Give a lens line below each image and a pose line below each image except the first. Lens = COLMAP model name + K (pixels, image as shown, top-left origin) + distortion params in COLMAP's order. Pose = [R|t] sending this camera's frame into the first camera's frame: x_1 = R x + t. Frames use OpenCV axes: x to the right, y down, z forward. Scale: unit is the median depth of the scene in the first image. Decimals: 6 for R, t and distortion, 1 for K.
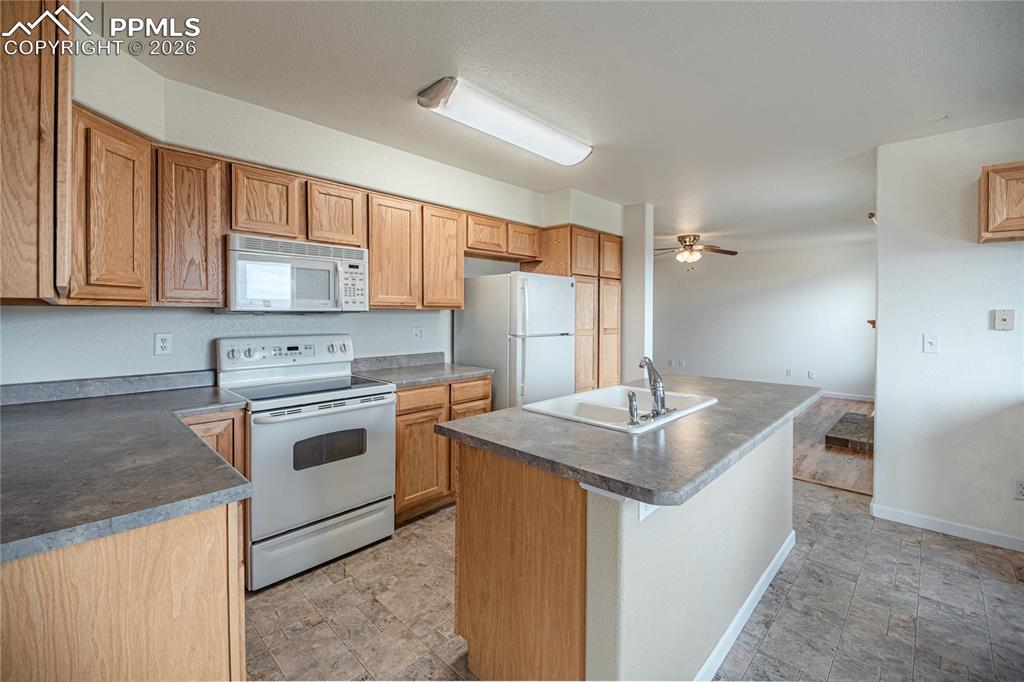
lens RADIAL K [[432.0, 0, 512.4], [0, 432.0, 318.5], [0, 0, 1]] dist [0.000703, 0.000034]
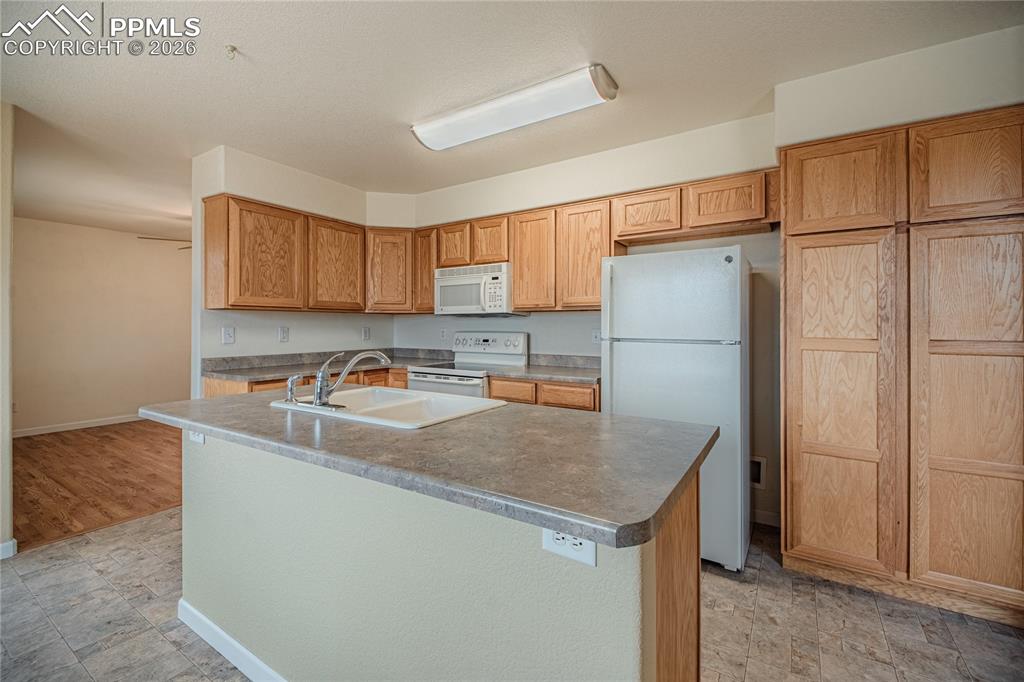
lens RADIAL K [[418.1, 0, 514.4], [0, 418.1, 325.1], [0, 0, 1]] dist [0.000308, -0.000115]
pose [[0.205310, -0.005796, -0.978680, 0.891590], [-0.014650, 0.999852, -0.008995, 0.030063], [0.978587, 0.016185, 0.205195, 0.839849]]
